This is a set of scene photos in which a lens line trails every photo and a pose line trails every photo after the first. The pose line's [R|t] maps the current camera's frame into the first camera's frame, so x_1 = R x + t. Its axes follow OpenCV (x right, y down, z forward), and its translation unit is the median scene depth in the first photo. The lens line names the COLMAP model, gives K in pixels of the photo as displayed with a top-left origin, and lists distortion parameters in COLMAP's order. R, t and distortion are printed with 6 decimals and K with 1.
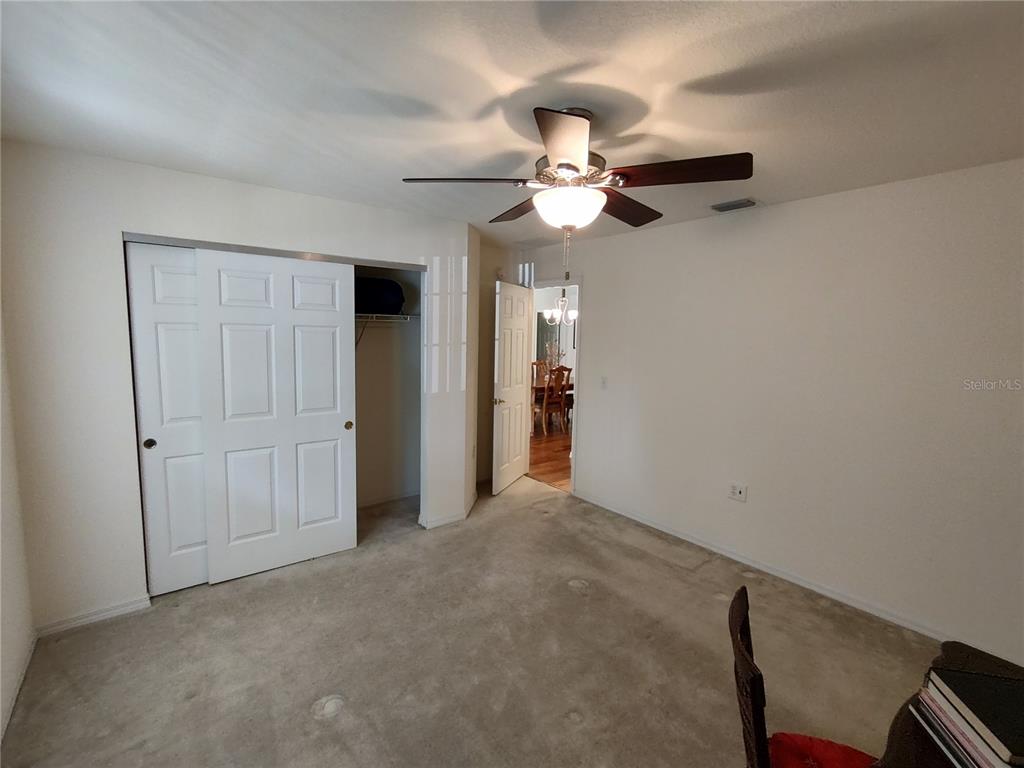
lens RADIAL K [[467.3, 0, 512.0], [0, 467.3, 384.0], [0, 0, 1]] dist [-0.002924, 0.000488]
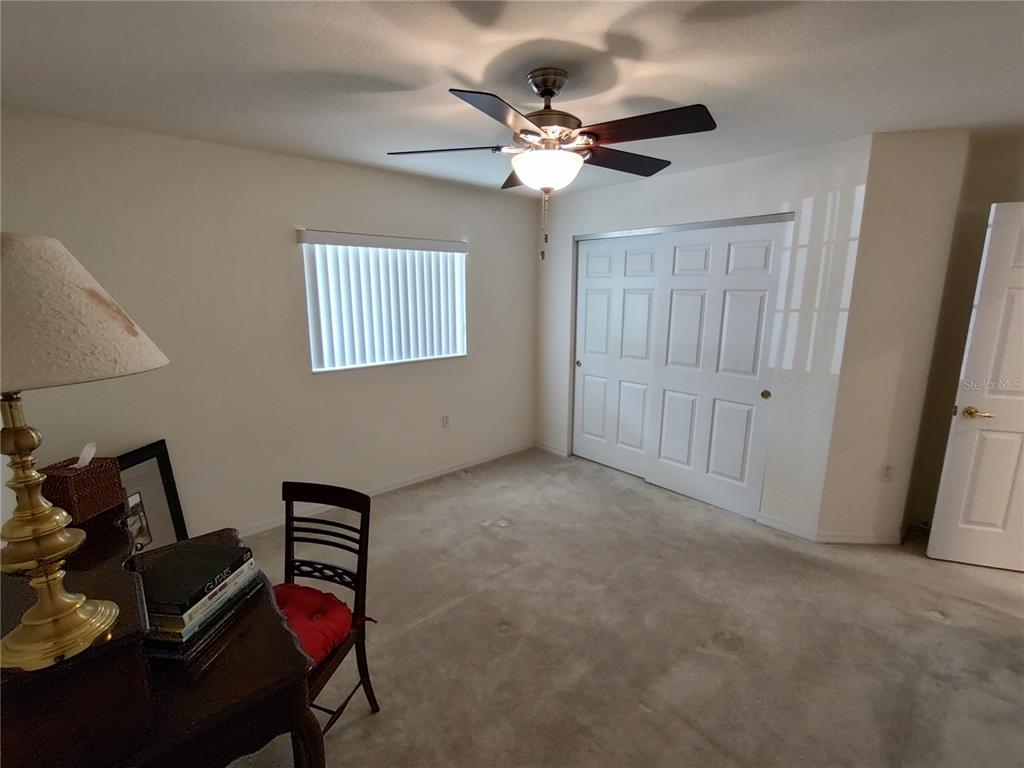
lens RADIAL K [[467.3, 0, 512.0], [0, 467.3, 384.0], [0, 0, 1]] dist [-0.002924, 0.000488]
pose [[0.062302, 0.176713, -0.982289, 0.637955], [-0.109083, 0.979510, 0.169295, -0.043569], [0.992078, 0.096603, 0.080301, 0.469202]]
